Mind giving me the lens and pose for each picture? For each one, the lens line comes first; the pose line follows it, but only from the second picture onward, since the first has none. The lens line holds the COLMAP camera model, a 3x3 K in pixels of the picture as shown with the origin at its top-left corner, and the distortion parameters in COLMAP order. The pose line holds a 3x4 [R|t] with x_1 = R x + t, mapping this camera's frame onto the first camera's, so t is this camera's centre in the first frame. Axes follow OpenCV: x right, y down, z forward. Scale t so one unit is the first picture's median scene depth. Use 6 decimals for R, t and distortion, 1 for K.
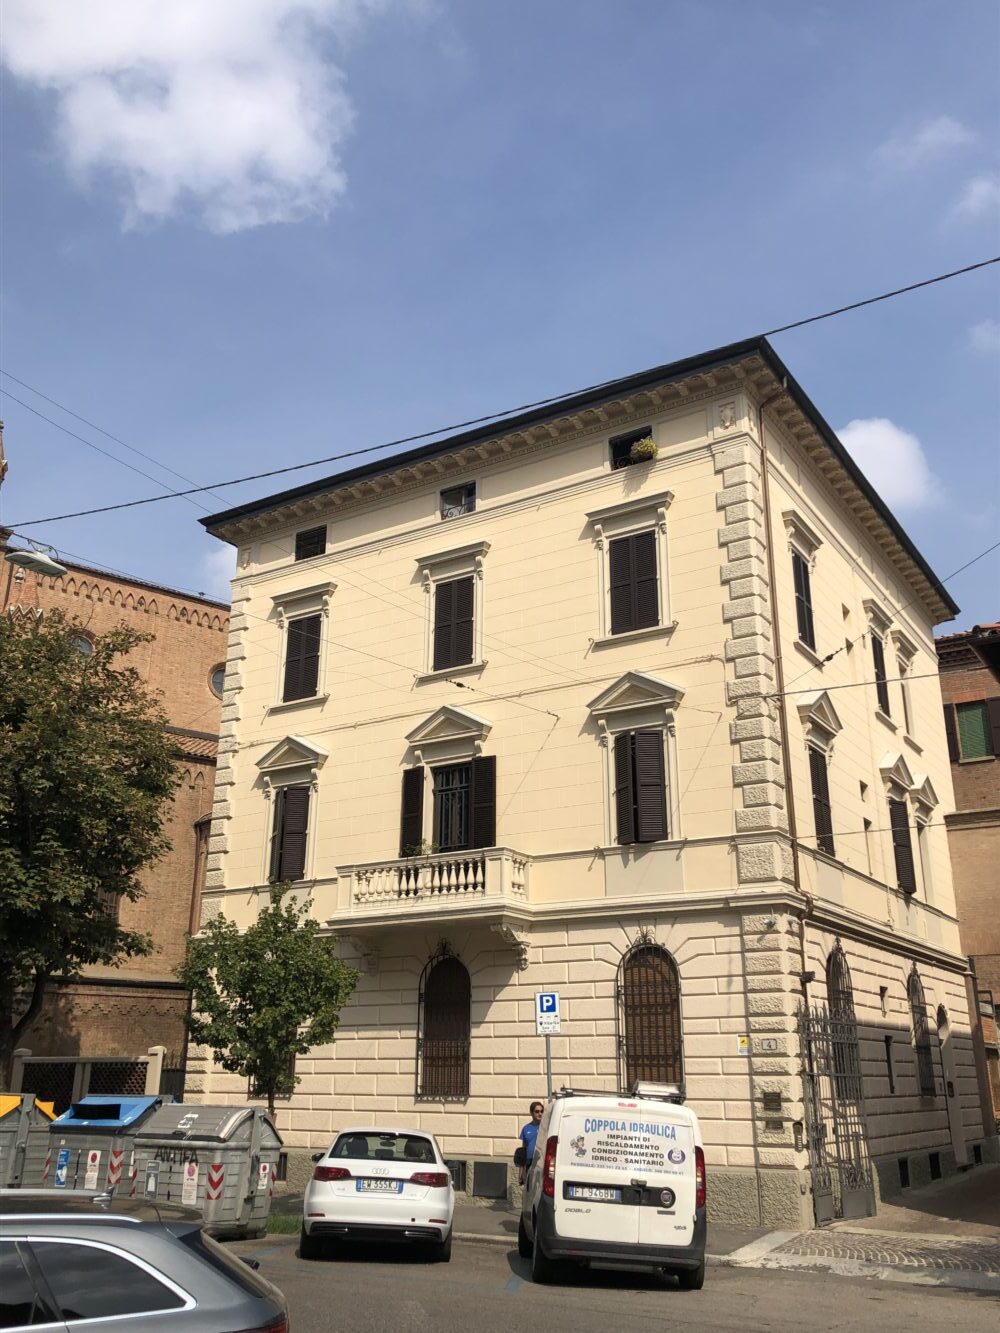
lens RADIAL K [[1177.5, 0, 500.3], [0, 1177.5, 653.1], [0, 0, 1]] dist [-0.006139, -0.051601]
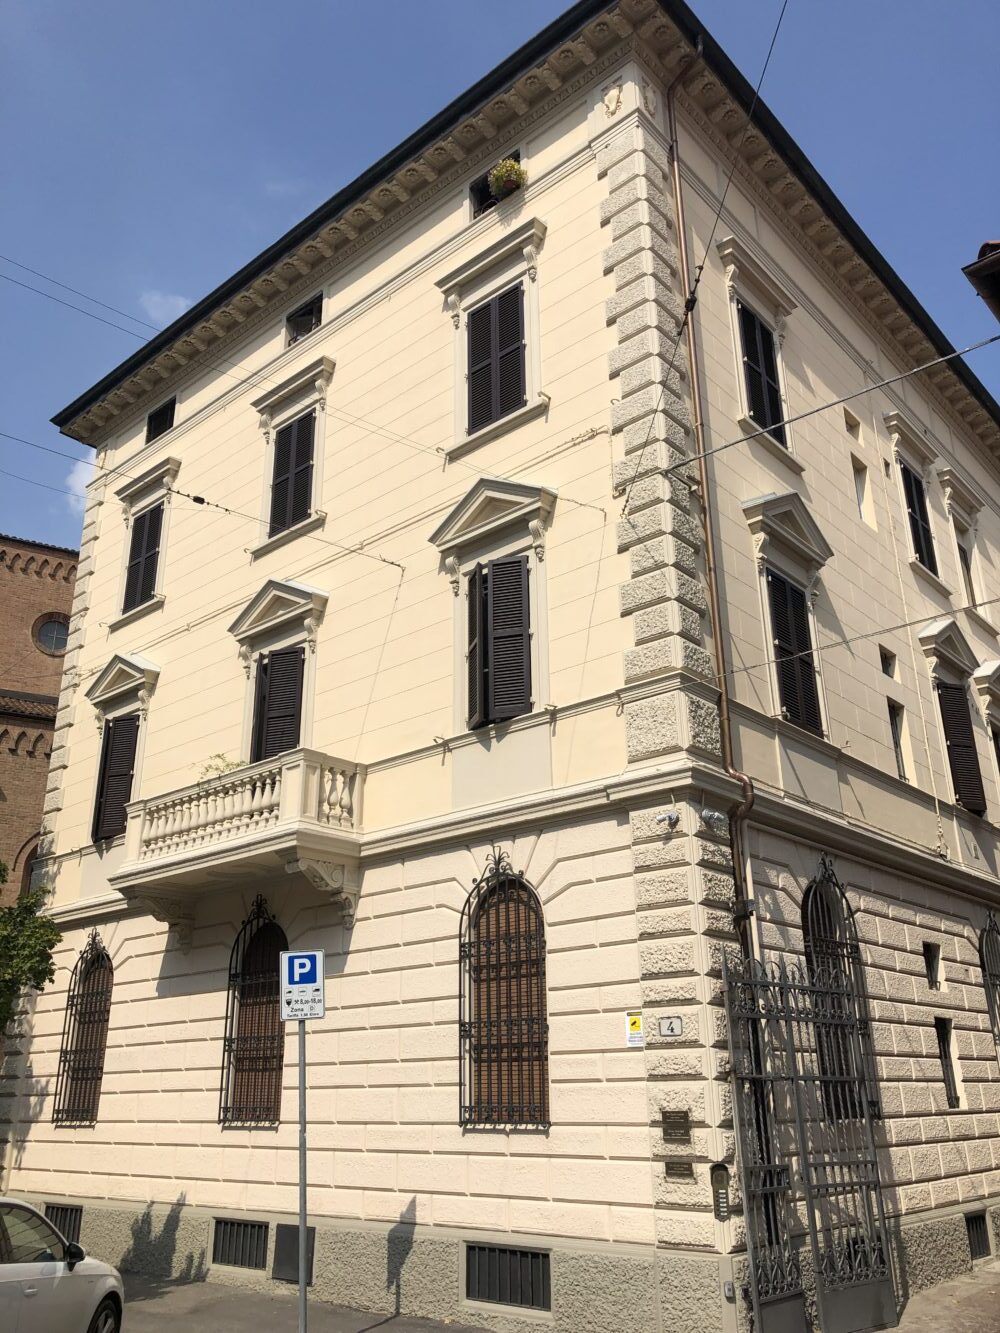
lens RADIAL K [[1102.1, 0, 497.8], [0, 1102.1, 674.7], [0, 0, 1]] dist [-0.004081, -0.004018]
pose [[0.988468, -0.072496, -0.132947, 0.205227], [0.070064, 0.997280, -0.022886, 0.150502], [0.134244, 0.013307, 0.990859, 0.405388]]
